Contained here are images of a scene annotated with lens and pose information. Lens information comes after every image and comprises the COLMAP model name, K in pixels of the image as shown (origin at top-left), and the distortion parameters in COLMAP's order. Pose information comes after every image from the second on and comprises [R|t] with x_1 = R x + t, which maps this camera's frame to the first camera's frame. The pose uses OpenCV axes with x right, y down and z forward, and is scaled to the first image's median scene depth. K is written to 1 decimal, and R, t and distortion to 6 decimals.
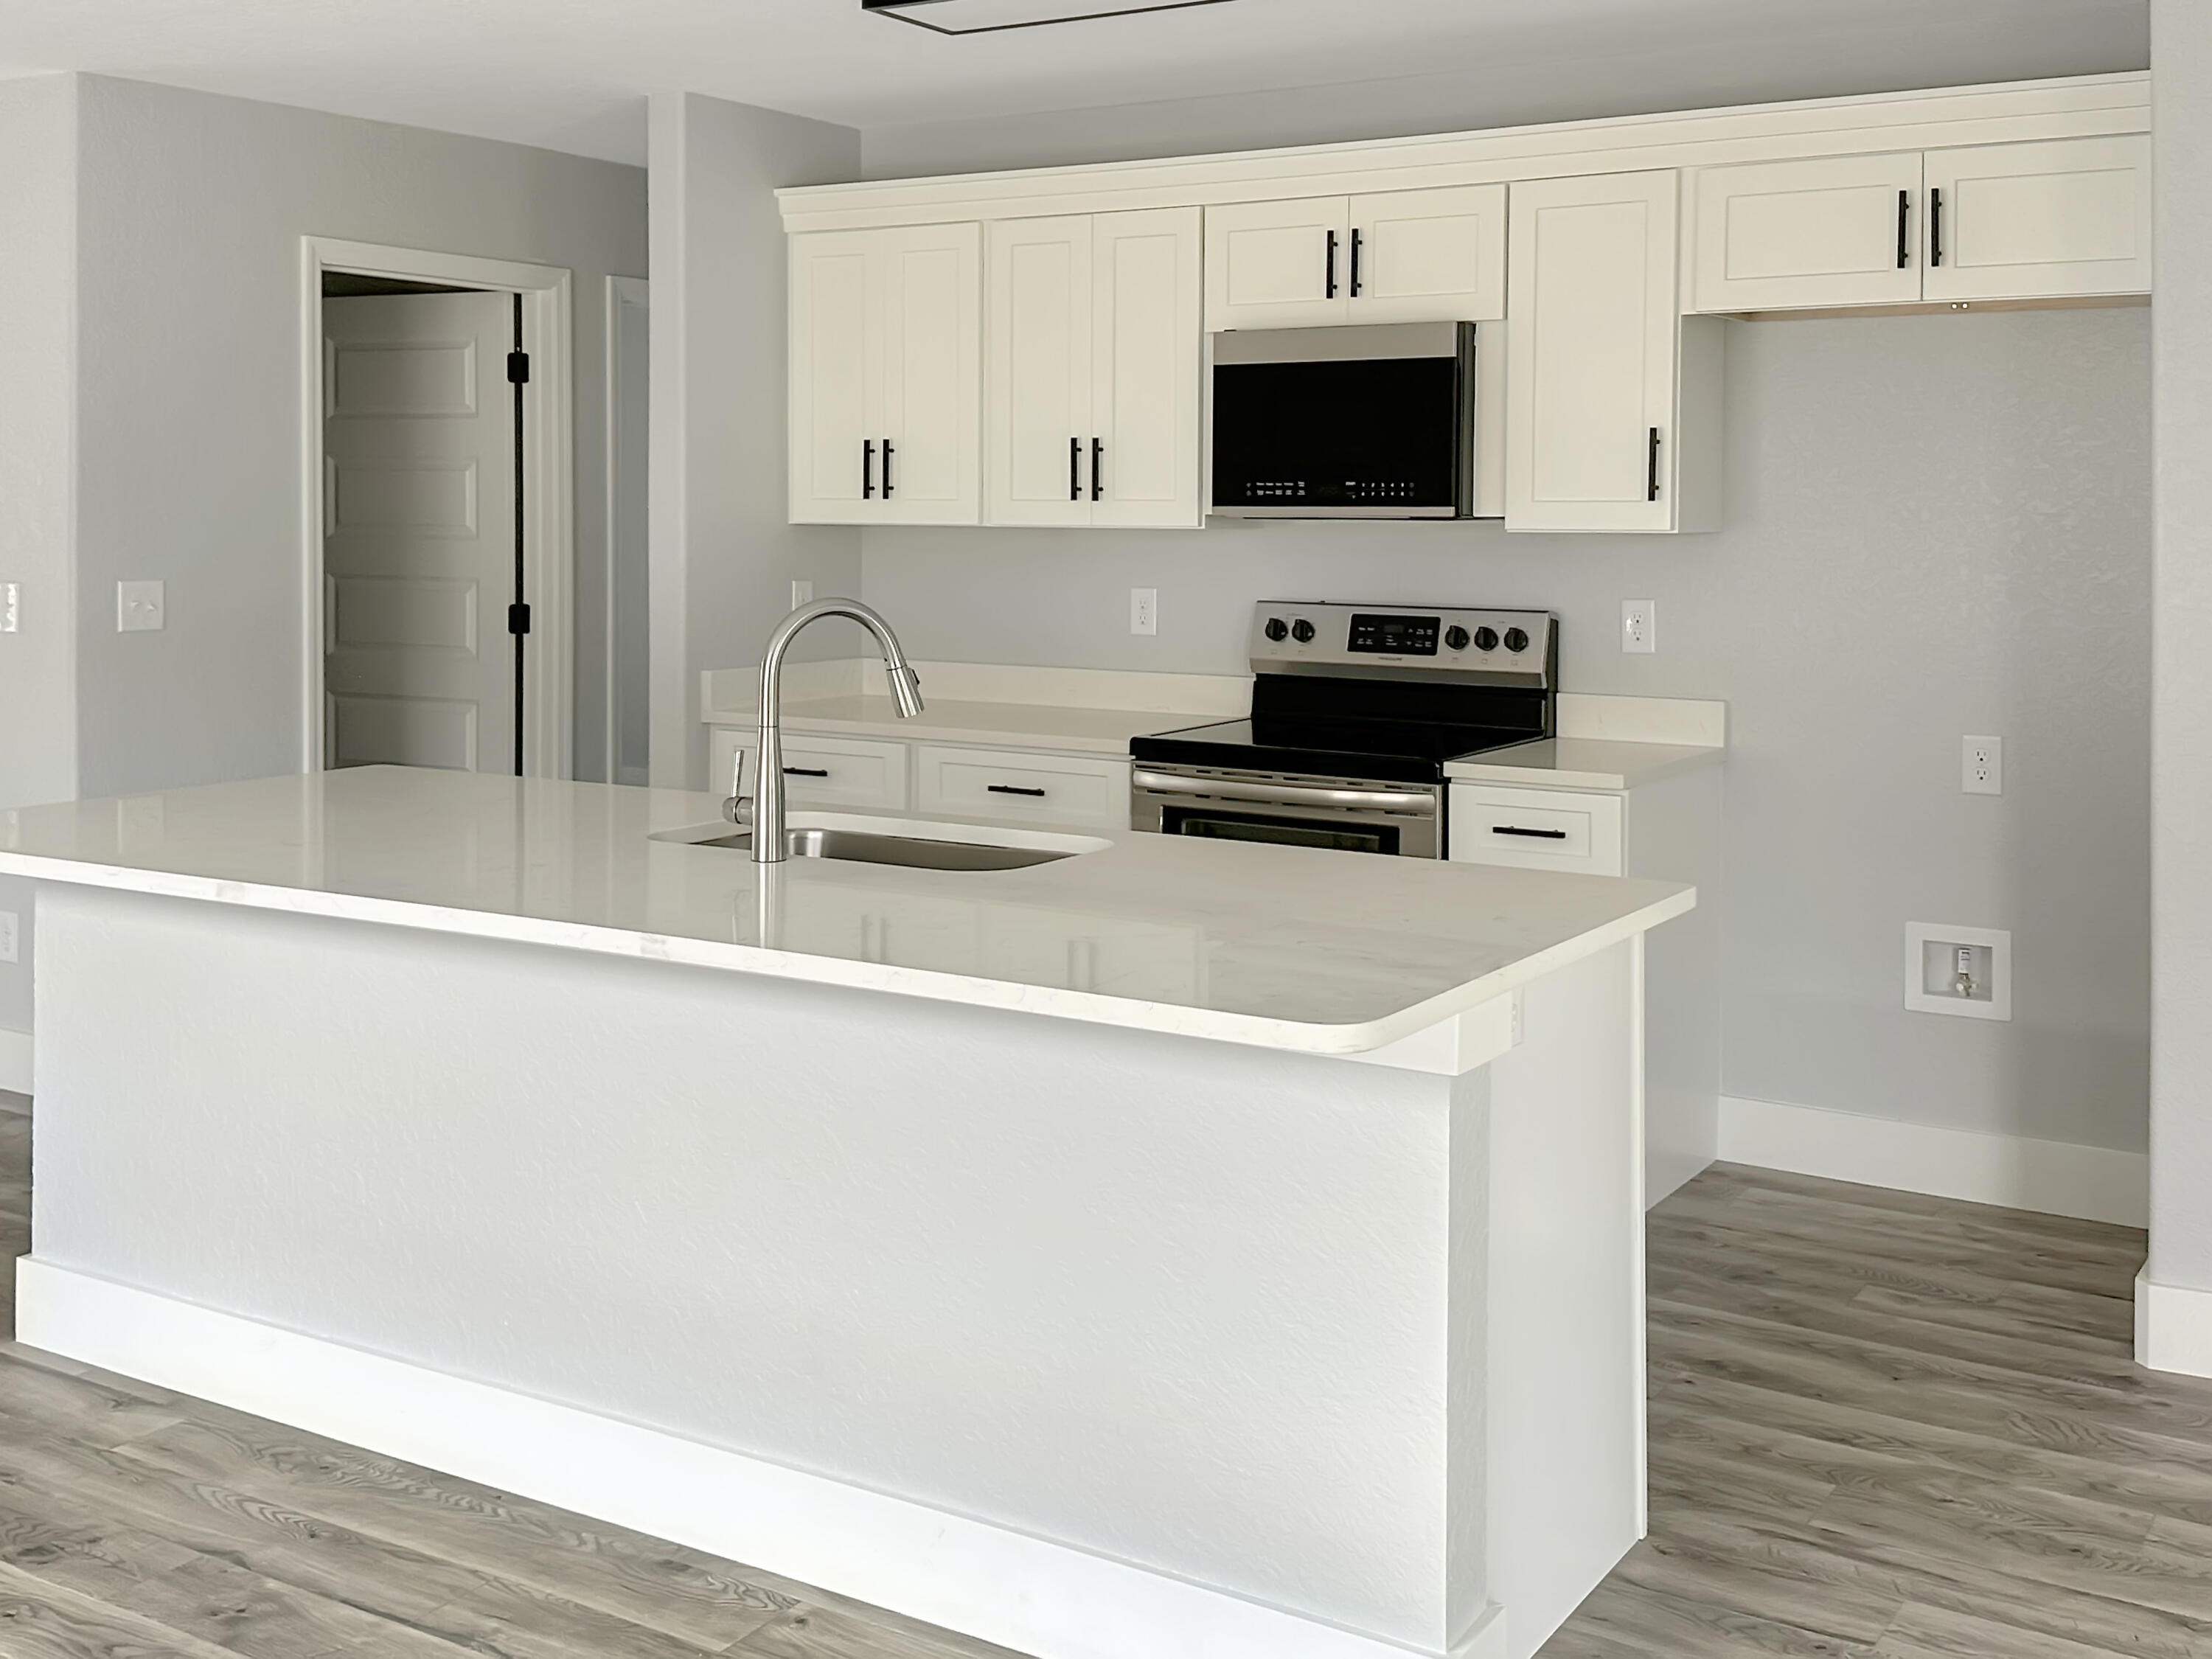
lens RADIAL K [[2316.4, 0, 1103.9], [0, 2316.4, 893.5], [0, 0, 1]] dist [0.120619, -0.267542]
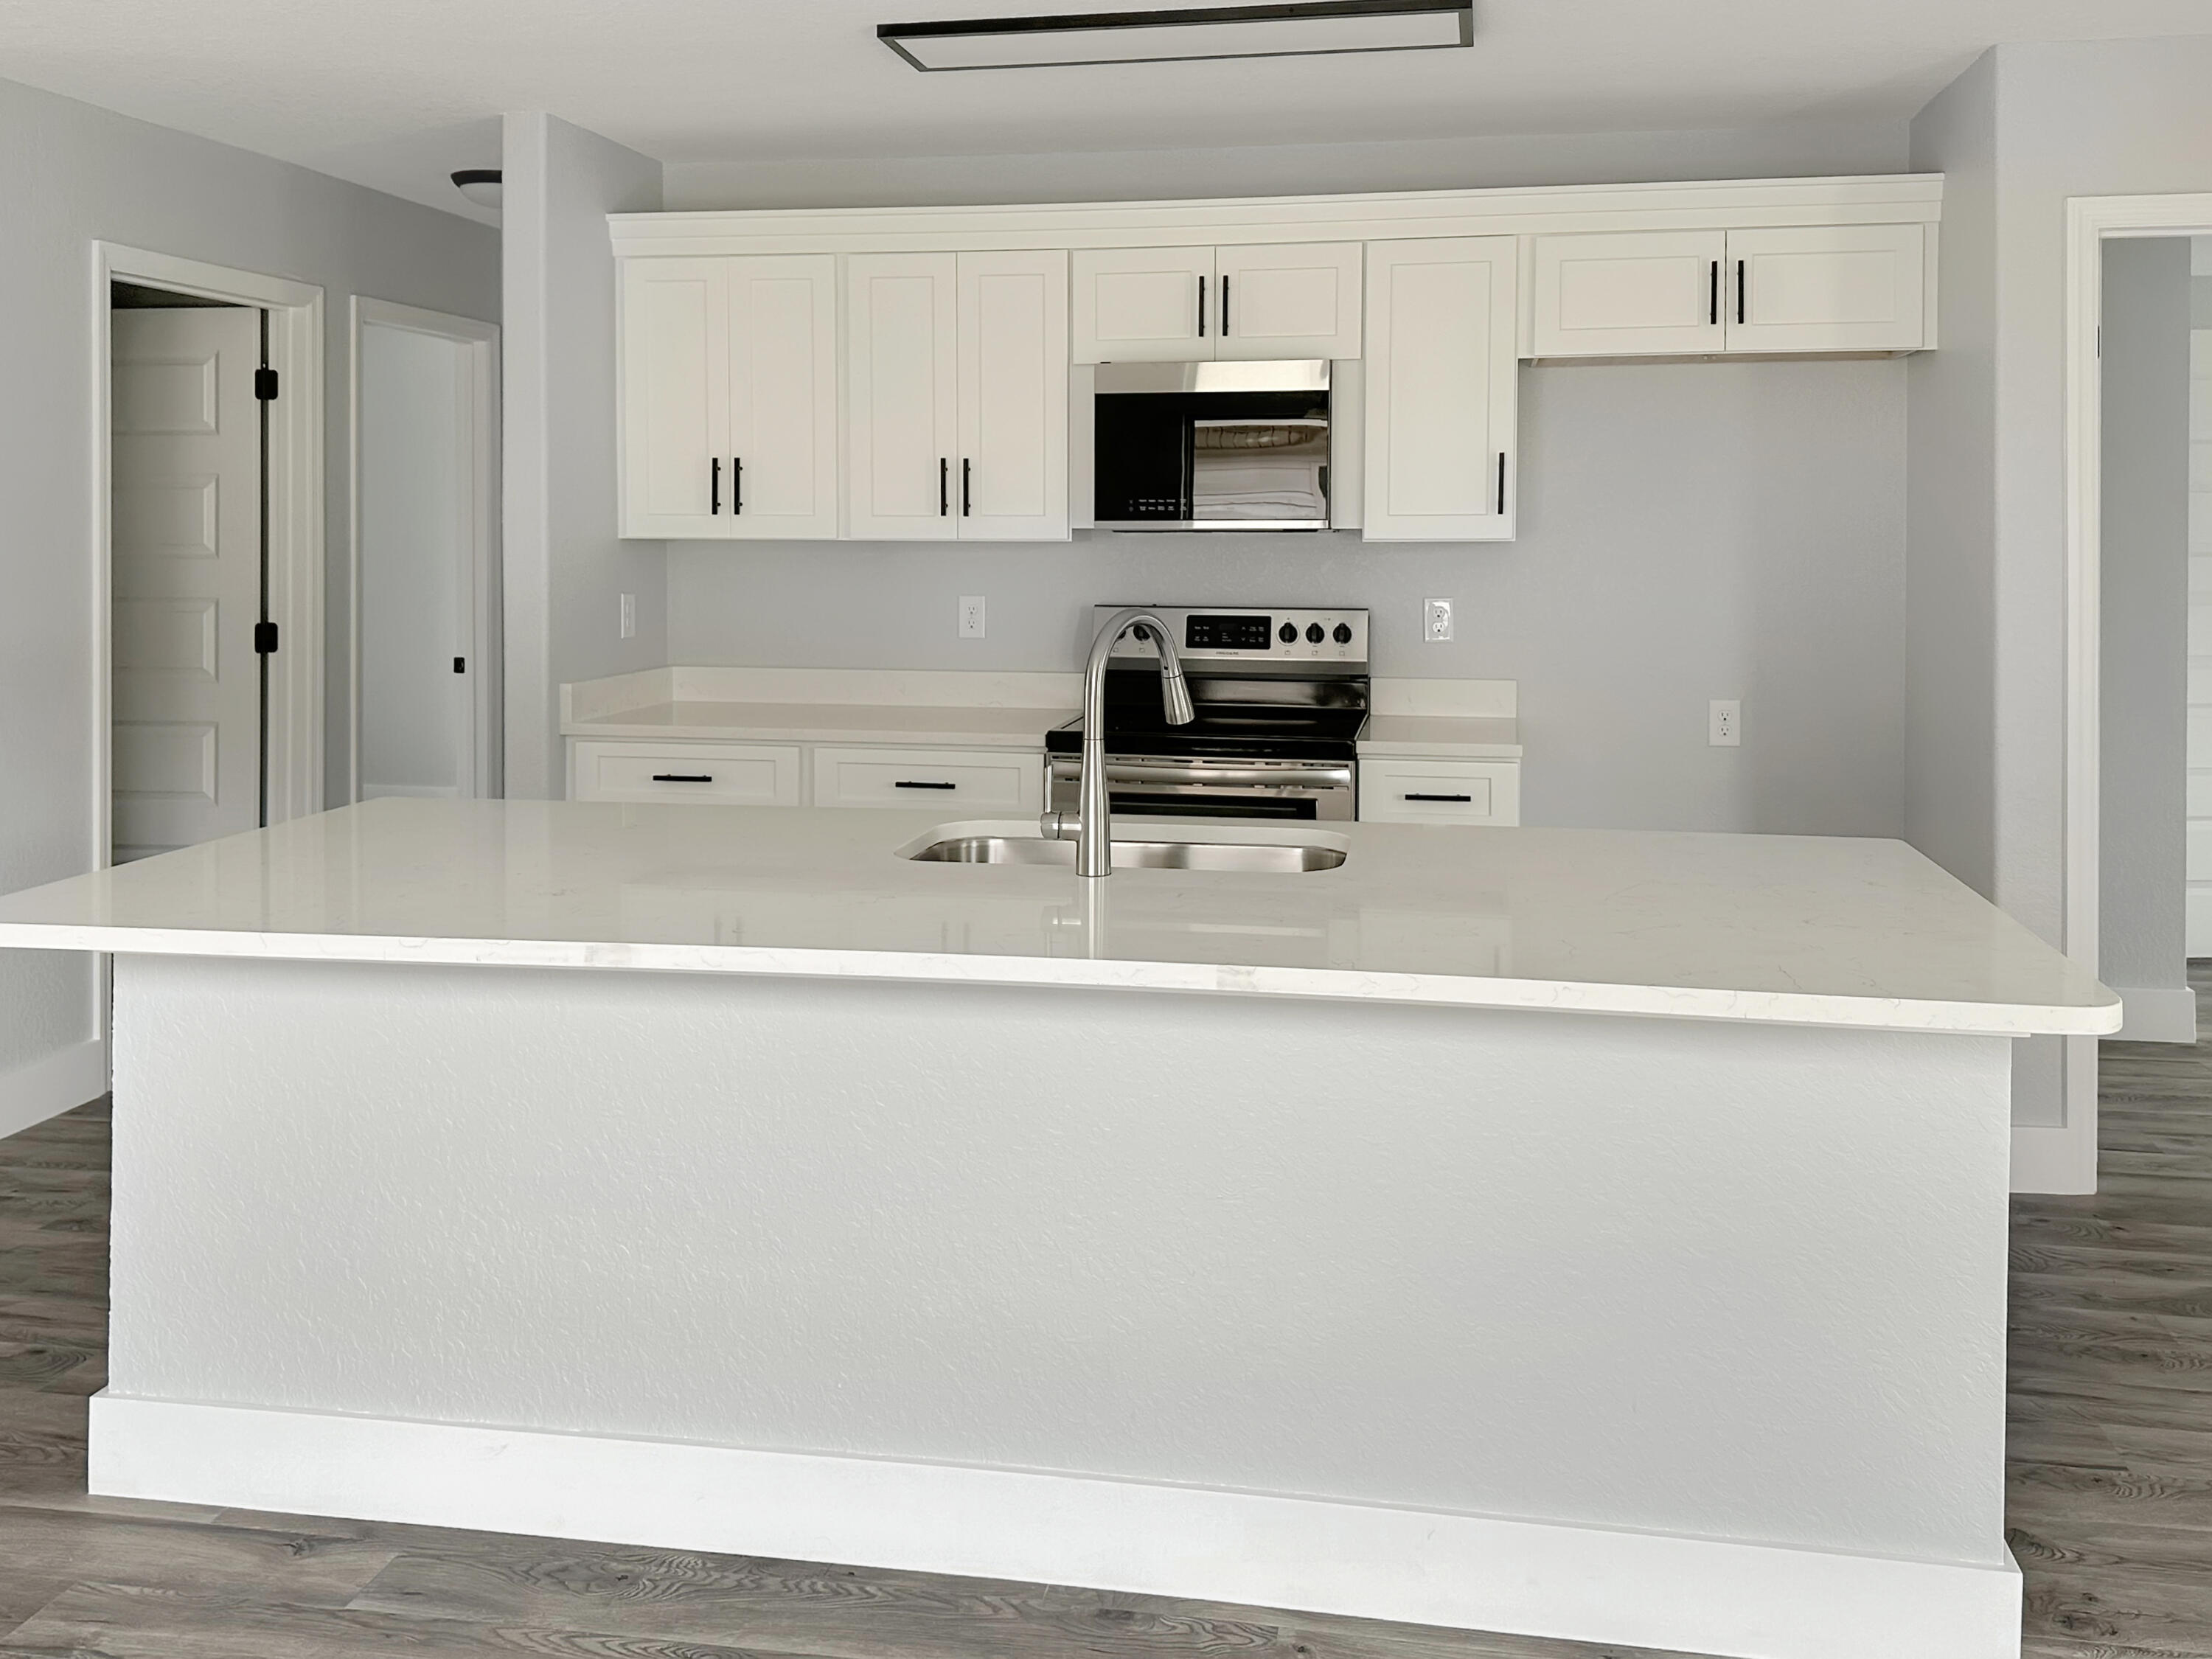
lens RADIAL K [[1849.8, 0, 1106.0], [0, 1849.8, 829.5], [0, 0, 1]] dist [0.081288, -0.110741]
pose [[0.929281, -0.064811, 0.363642, -0.282426], [0.065930, 0.997780, 0.009349, -0.027407], [-0.363441, 0.015287, 0.931492, 0.175814]]
